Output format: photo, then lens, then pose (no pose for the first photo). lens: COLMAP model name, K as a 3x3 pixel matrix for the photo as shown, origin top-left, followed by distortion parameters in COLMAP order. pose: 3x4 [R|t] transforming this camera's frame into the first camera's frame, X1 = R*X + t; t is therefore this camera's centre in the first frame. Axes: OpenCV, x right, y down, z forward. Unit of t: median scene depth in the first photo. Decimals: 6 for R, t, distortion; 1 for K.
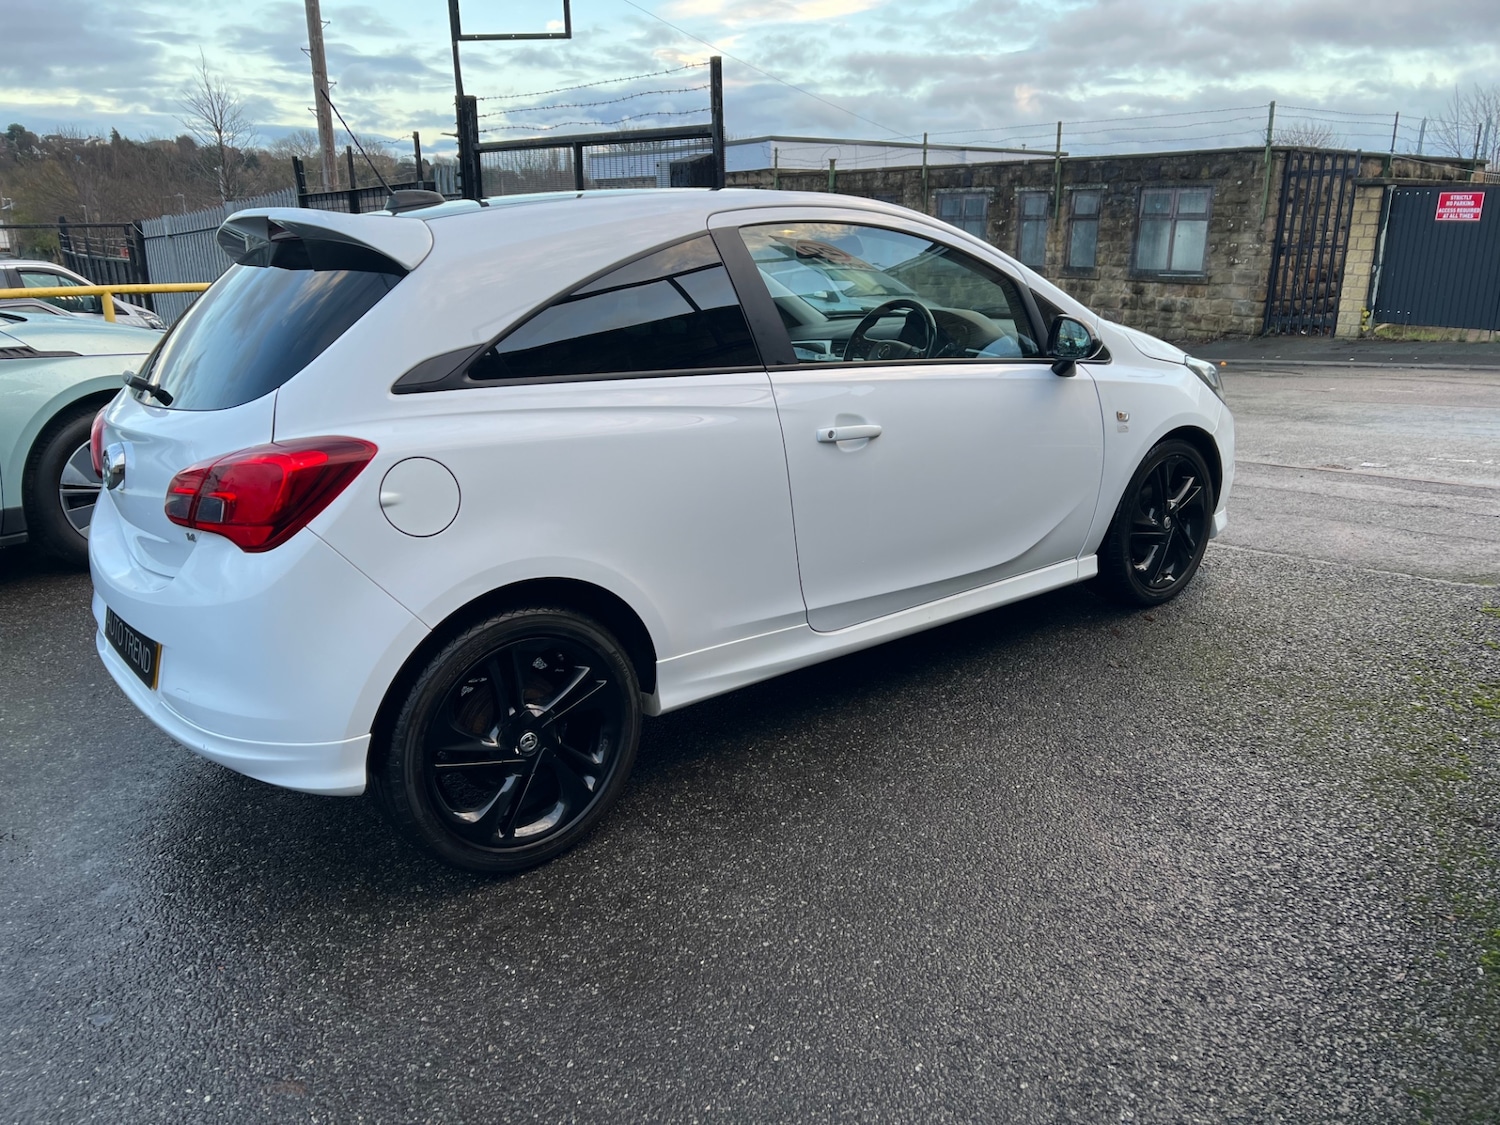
lens RADIAL K [[1127.7, 0, 761.3], [0, 1127.7, 566.0], [0, 0, 1]] dist [0.036547, -0.037117]
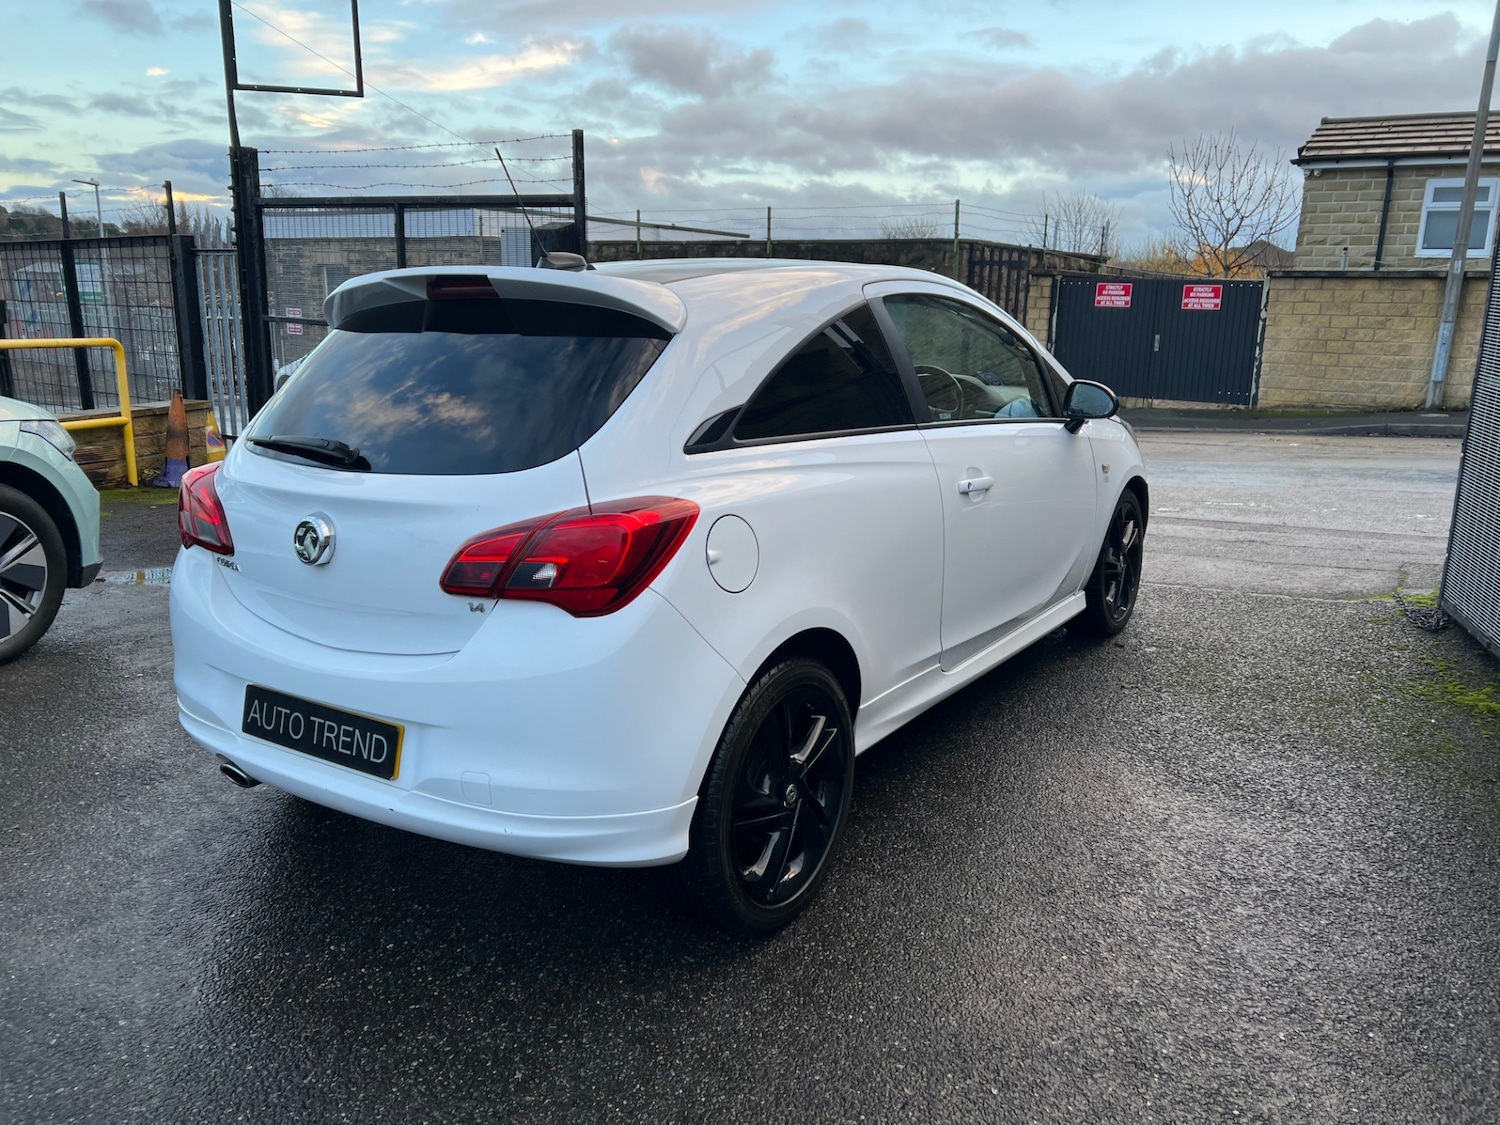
lens RADIAL K [[1123.1, 0, 769.3], [0, 1123.1, 549.5], [0, 0, 1]] dist [0.051675, -0.052432]
pose [[0.952859, -0.040085, 0.300753, -0.085083], [0.061672, 0.996130, -0.062625, 0.000053], [-0.297079, 0.078220, 0.951644, 0.005562]]
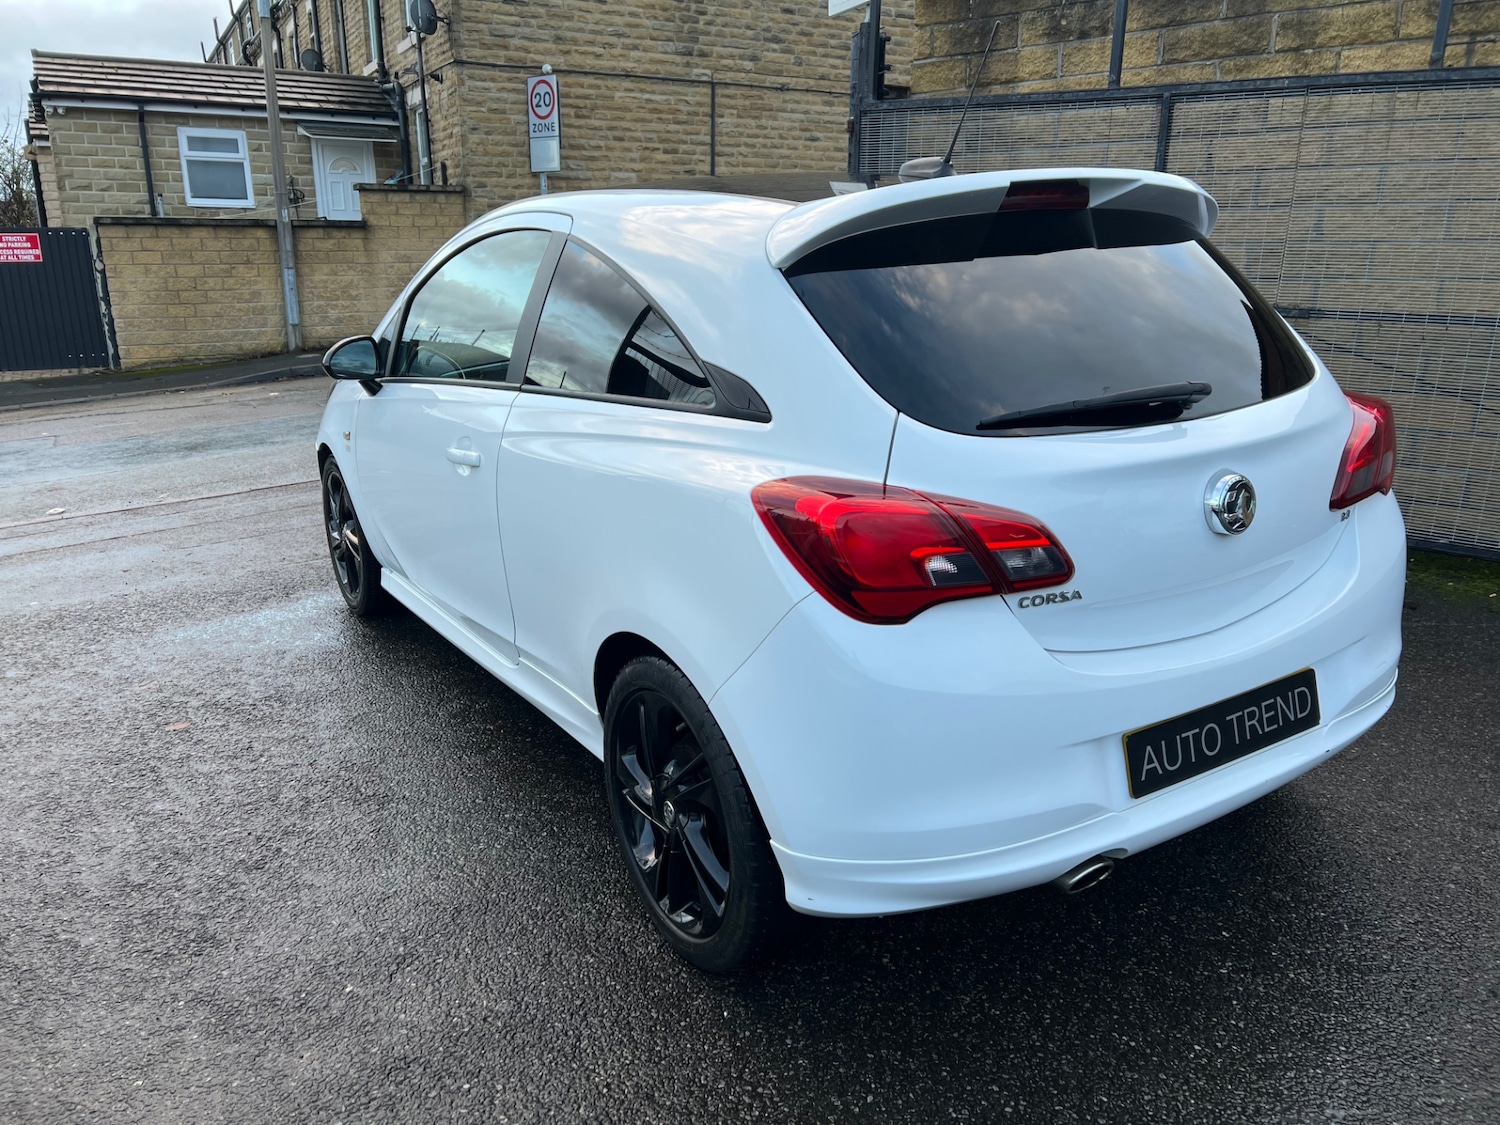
lens RADIAL K [[1120.1, 0, 745.3], [0, 1120.1, 568.1], [0, 0, 1]] dist [0.049162, -0.048248]
pose [[0.128404, -0.255914, 0.958134, -0.230160], [0.297351, 0.931616, 0.208982, -0.051455], [-0.946095, 0.258068, 0.195720, 0.203421]]
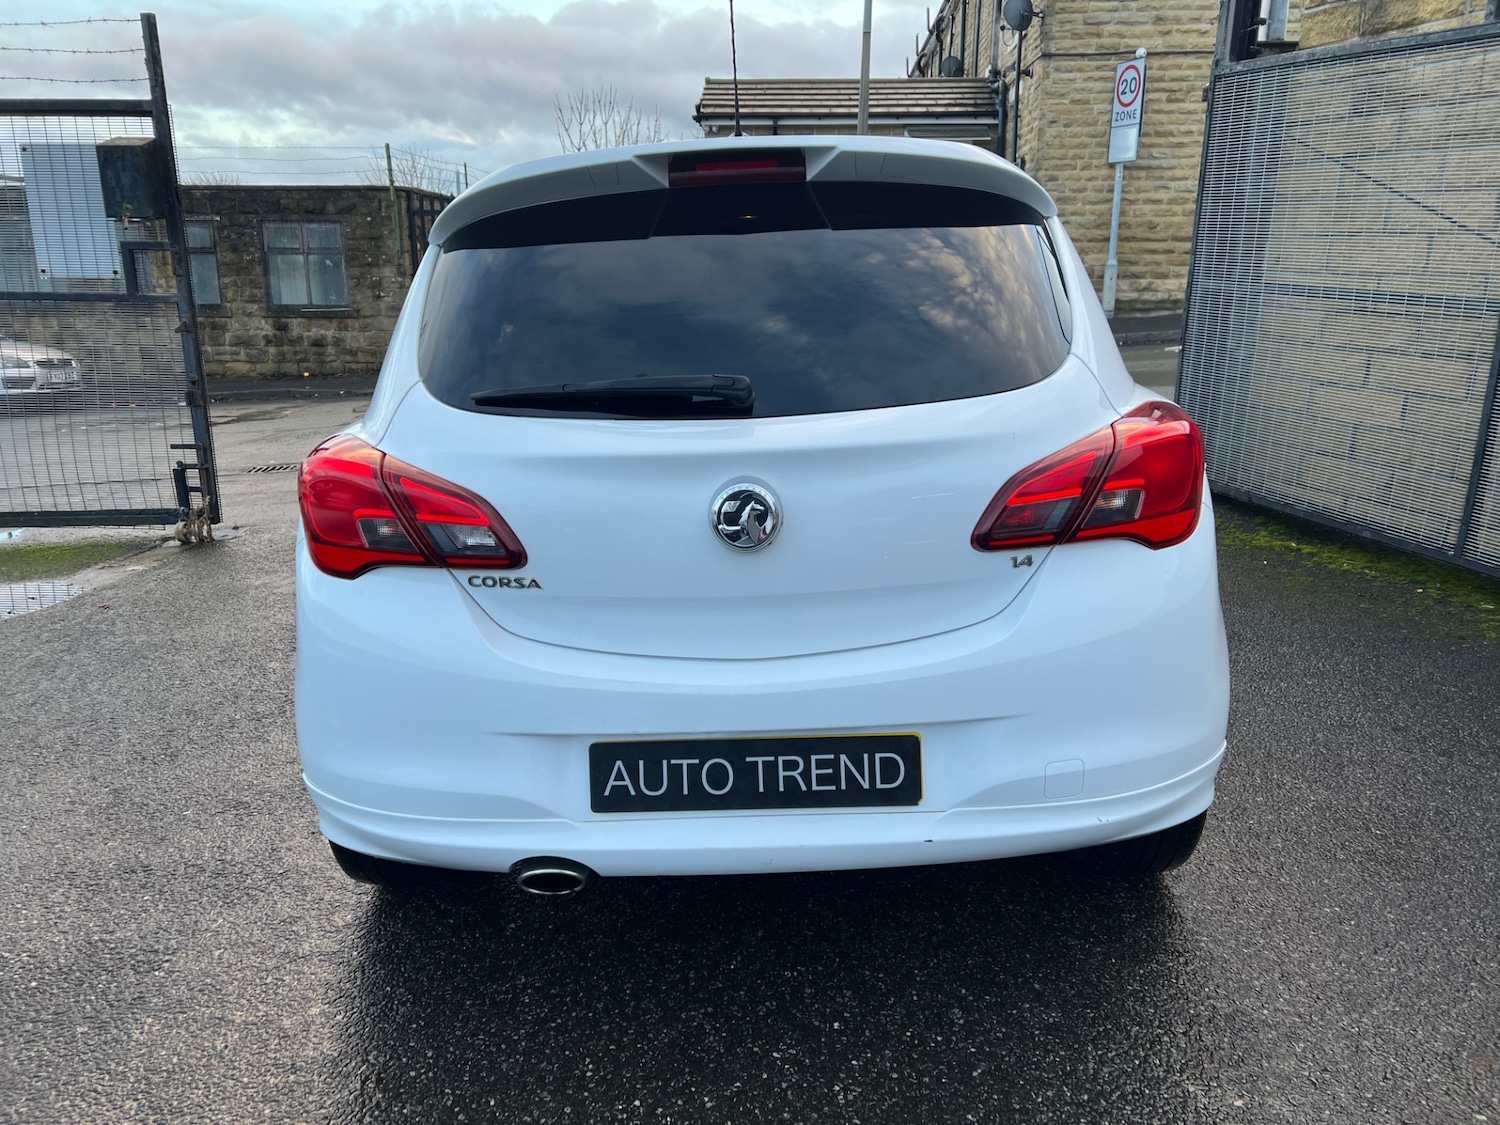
lens RADIAL K [[1120.1, 0, 745.3], [0, 1120.1, 568.1], [0, 0, 1]] dist [0.049162, -0.048248]
pose [[0.649105, -0.195777, 0.735074, -0.181742], [0.222479, 0.972921, 0.062666, -0.016908], [-0.727438, 0.122862, 0.675085, 0.099186]]
